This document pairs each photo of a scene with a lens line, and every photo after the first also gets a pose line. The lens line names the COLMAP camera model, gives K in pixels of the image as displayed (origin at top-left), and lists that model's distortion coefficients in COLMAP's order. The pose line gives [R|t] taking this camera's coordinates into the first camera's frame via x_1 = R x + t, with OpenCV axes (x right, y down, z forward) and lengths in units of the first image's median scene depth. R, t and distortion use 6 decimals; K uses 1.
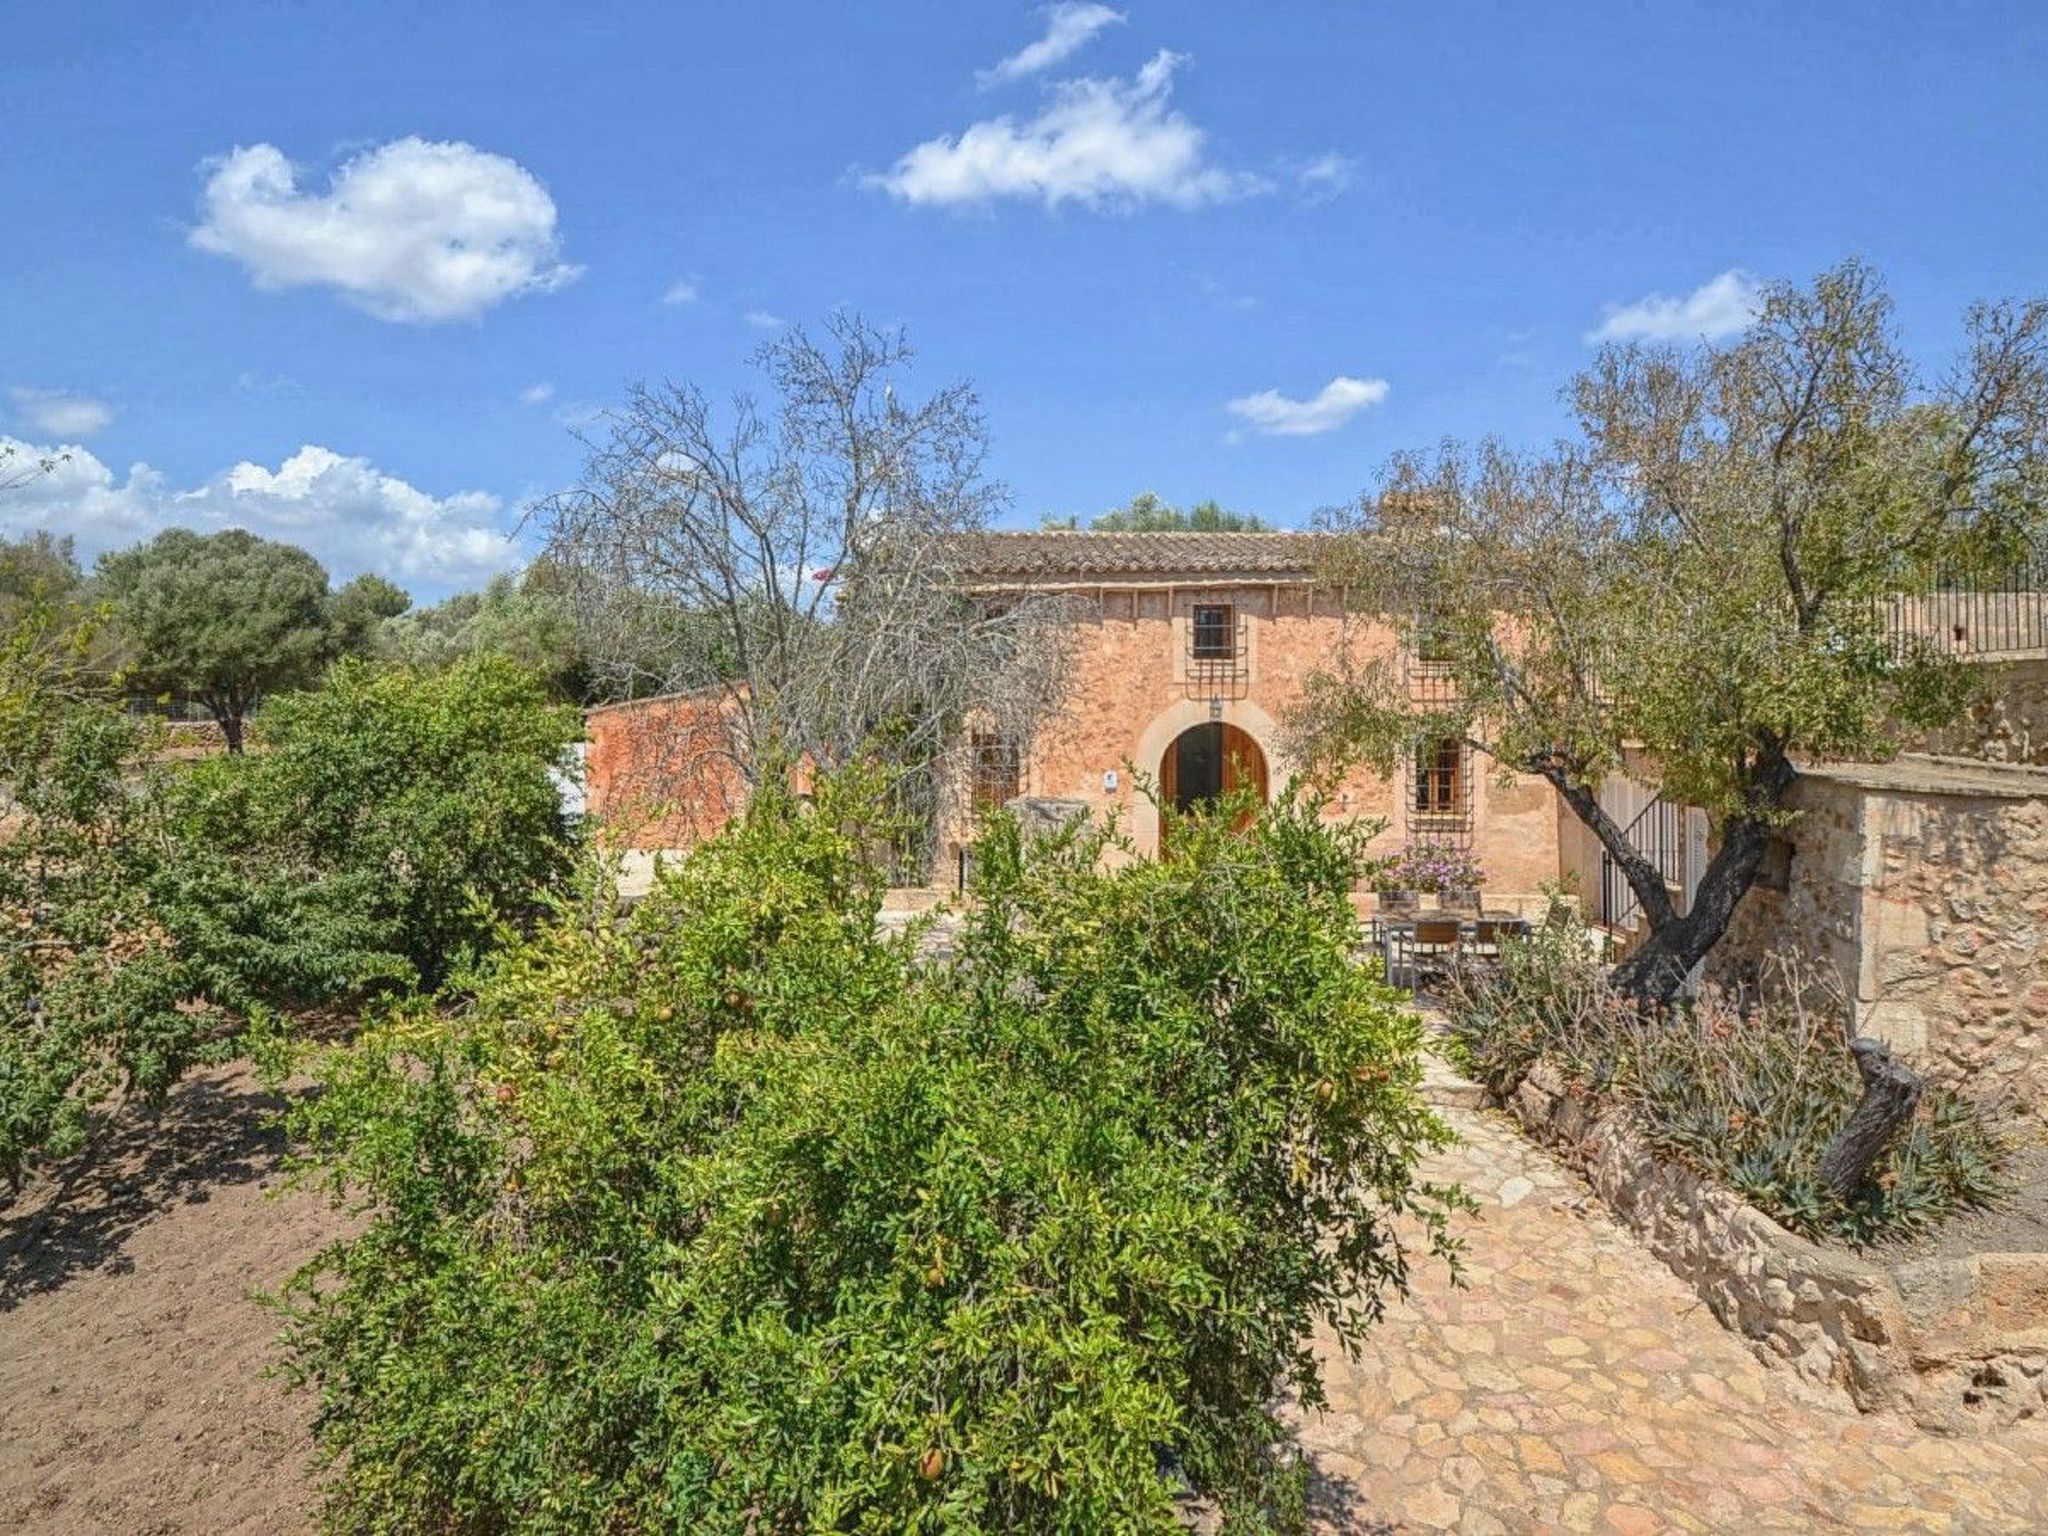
lens RADIAL K [[1136.8, 0, 1026.7], [0, 1136.8, 699.6], [0, 0, 1]] dist [-0.017238, -0.003185]
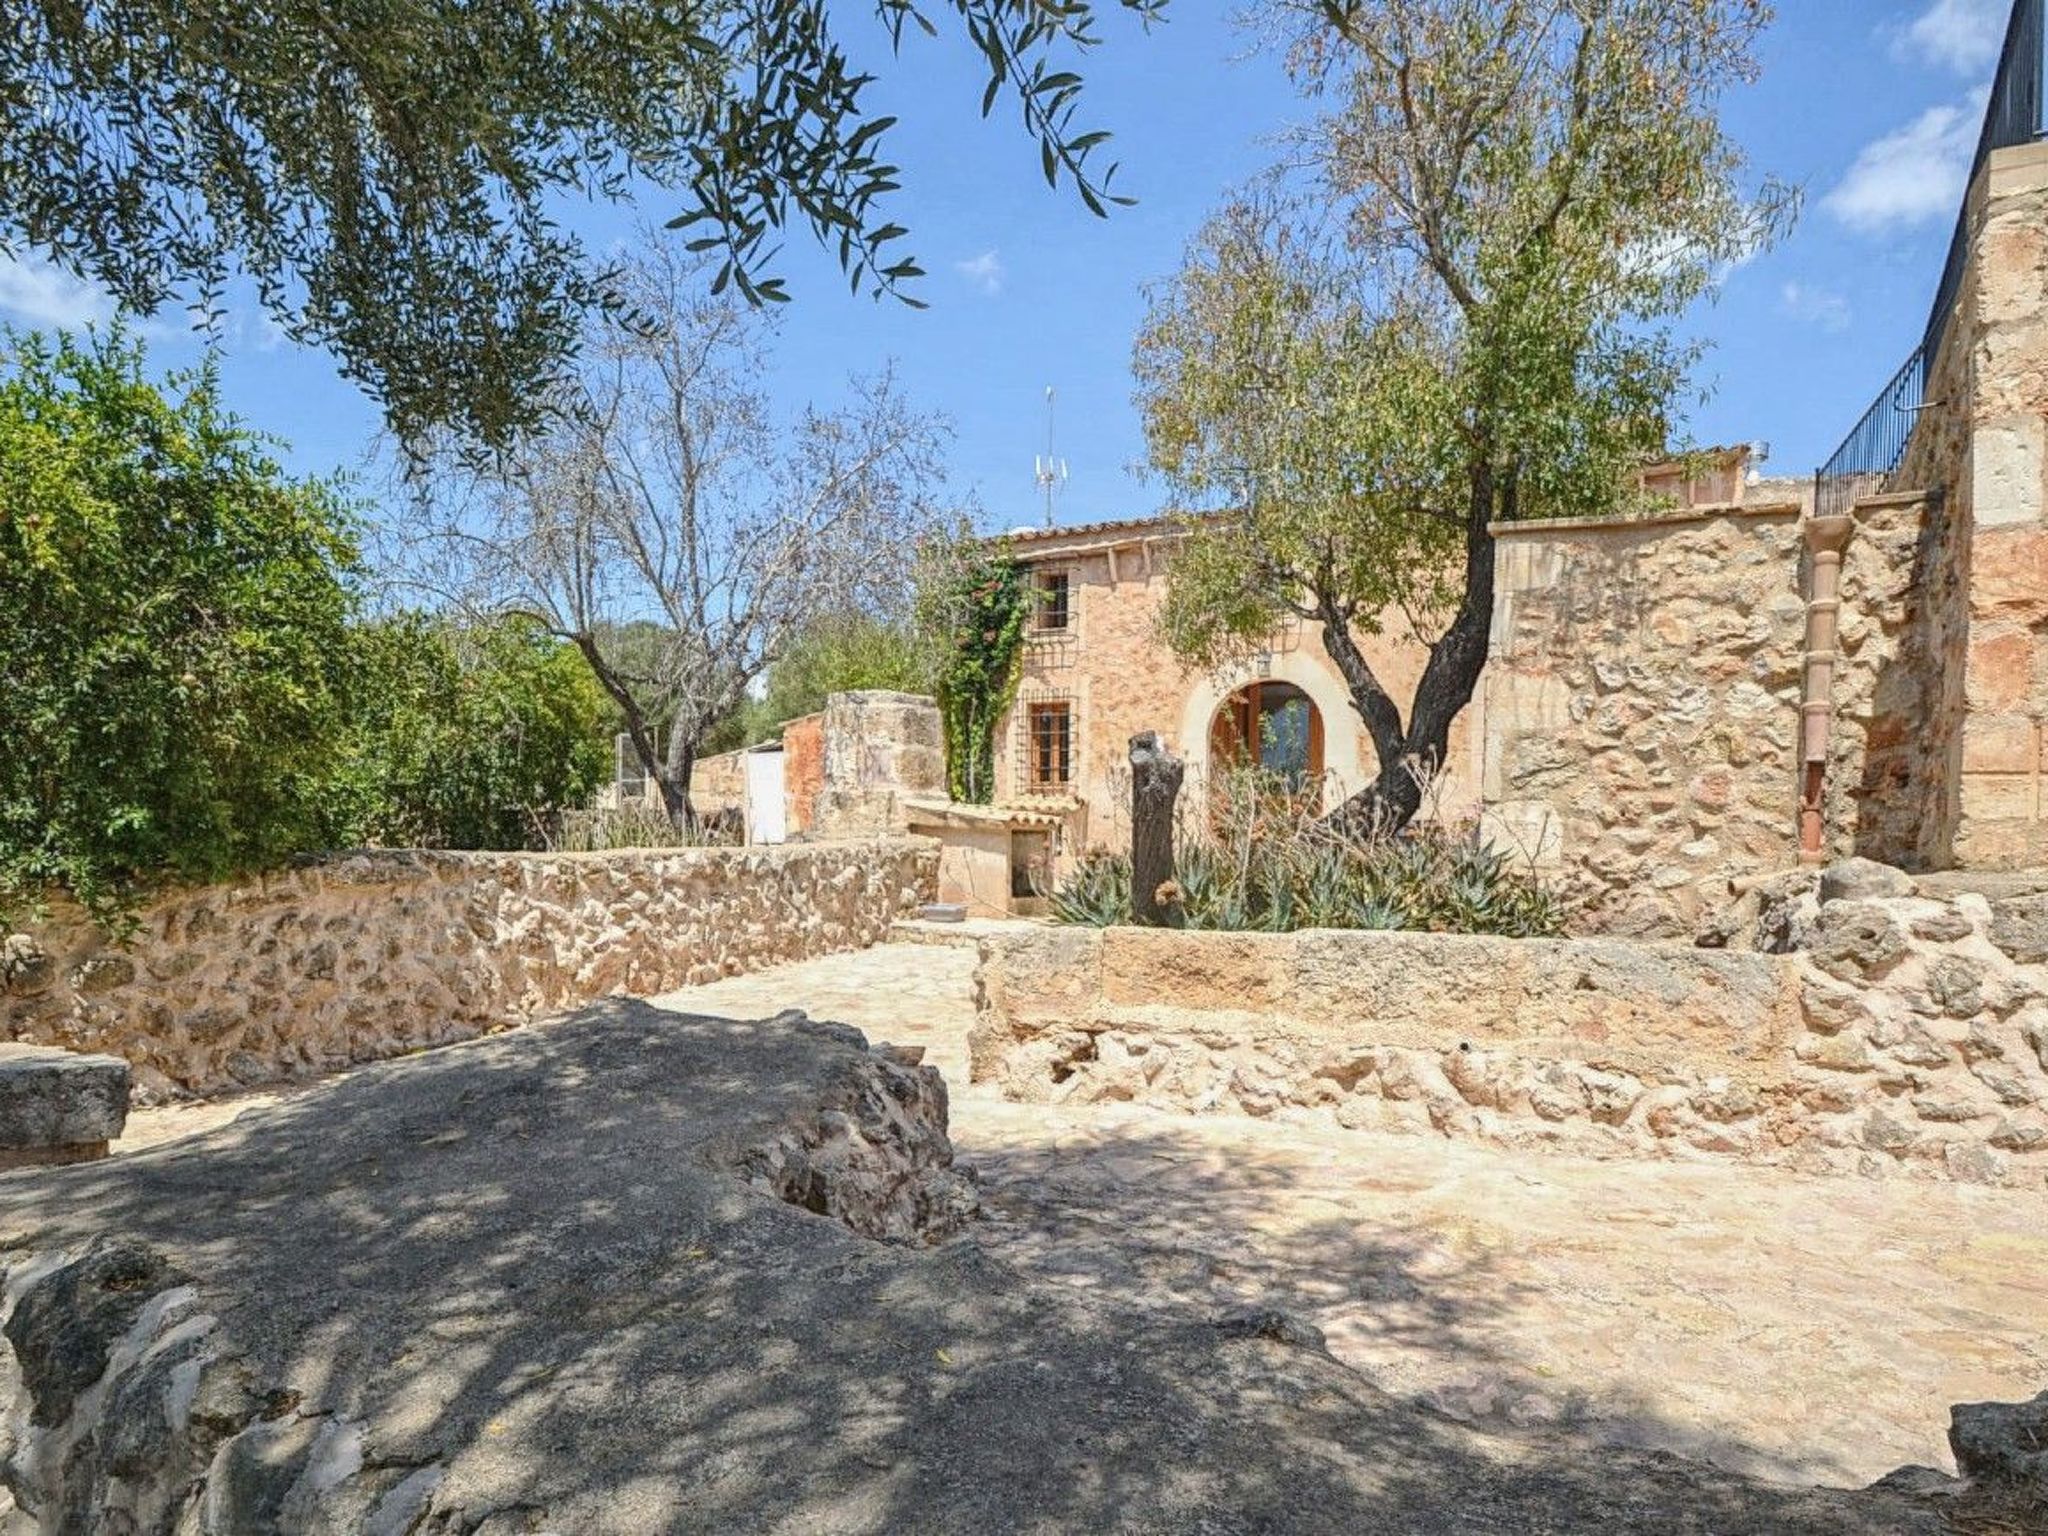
lens RADIAL K [[1175.5, 0, 1012.6], [0, 1175.5, 877.1], [0, 0, 1]] dist [-0.002667, -0.000356]
pose [[0.917257, 0.019596, -0.397814, 0.784510], [0.001313, 0.998635, 0.052220, 0.283793], [0.398294, -0.048421, 0.915979, 0.092074]]
